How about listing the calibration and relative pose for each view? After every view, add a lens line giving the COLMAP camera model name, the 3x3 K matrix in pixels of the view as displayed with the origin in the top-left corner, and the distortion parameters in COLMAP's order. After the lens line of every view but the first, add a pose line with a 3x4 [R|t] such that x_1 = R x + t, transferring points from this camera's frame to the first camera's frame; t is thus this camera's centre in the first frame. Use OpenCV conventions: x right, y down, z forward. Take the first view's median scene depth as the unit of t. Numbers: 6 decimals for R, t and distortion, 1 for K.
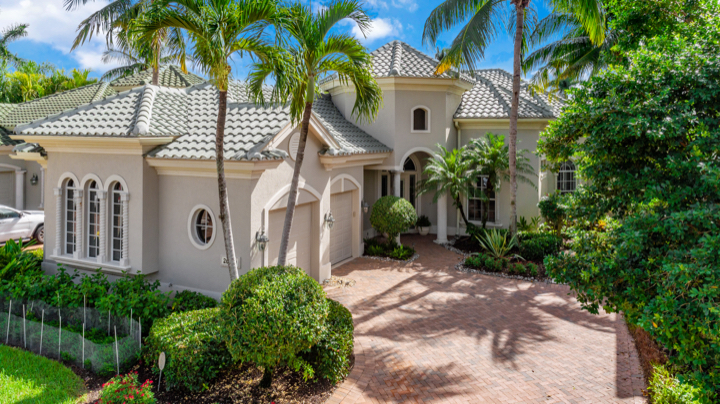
lens RADIAL K [[493.6, 0, 361.6], [0, 493.6, 141.8], [0, 0, 1]] dist [0.029728, -0.000695]
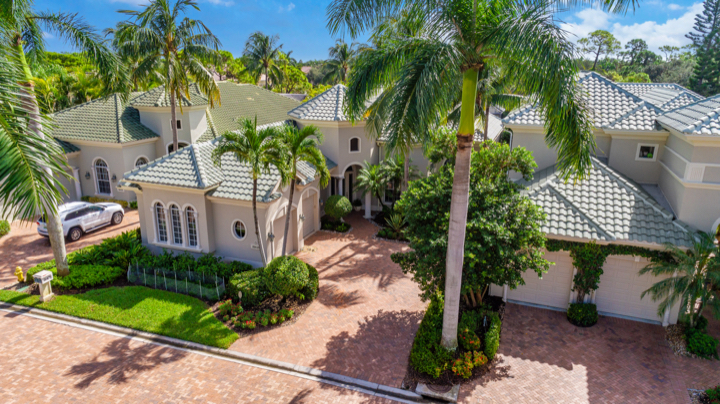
lens RADIAL K [[483.1, 0, 360.0], [0, 483.1, 202.0], [0, 0, 1]] dist [0.061733, -0.000038]
pose [[0.995636, -0.023893, 0.090209, -0.013716], [-0.001330, 0.962936, 0.269727, -0.431894], [-0.093310, -0.268670, 0.958702, -0.820601]]
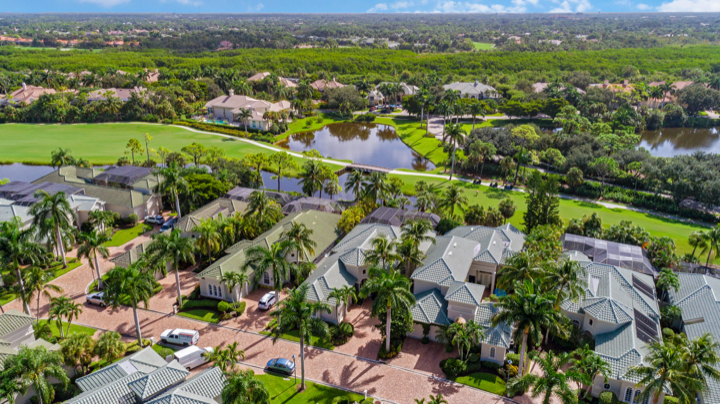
lens RADIAL K [[505.5, 0, 360.0], [0, 505.5, 202.0], [0, 0, 1]] dist [0.068212, -0.000161]
pose [[0.996689, -0.034762, 0.073500, -0.335158], [0.007322, 0.938697, 0.344666, -3.246494], [-0.080976, -0.342987, 0.935843, -4.446990]]
